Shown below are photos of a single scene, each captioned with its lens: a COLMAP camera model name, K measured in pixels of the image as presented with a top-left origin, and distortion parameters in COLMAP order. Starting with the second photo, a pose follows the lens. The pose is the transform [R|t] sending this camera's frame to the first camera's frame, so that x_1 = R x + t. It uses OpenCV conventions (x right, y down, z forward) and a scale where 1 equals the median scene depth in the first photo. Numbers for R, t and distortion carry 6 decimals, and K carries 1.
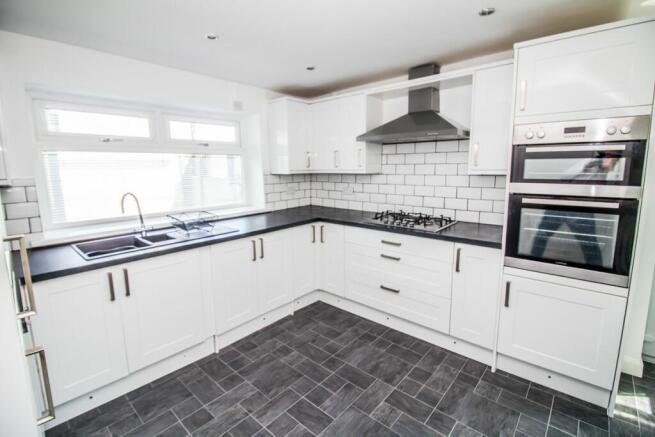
lens RADIAL K [[302.5, 0, 326.4], [0, 302.5, 206.6], [0, 0, 1]] dist [-0.000698, -0.000857]
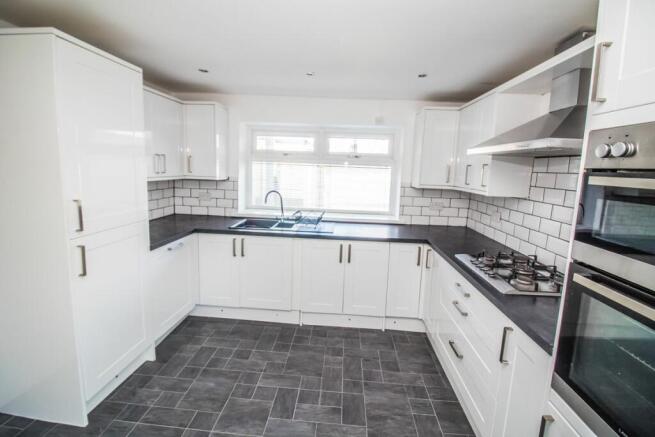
lens RADIAL K [[302.5, 0, 326.4], [0, 302.5, 206.6], [0, 0, 1]] dist [-0.000698, -0.000857]
pose [[0.616807, 0.135237, -0.775409, 0.547291], [-0.148879, 0.987392, 0.053781, -0.073701], [0.772906, 0.082269, 0.629164, 0.239498]]
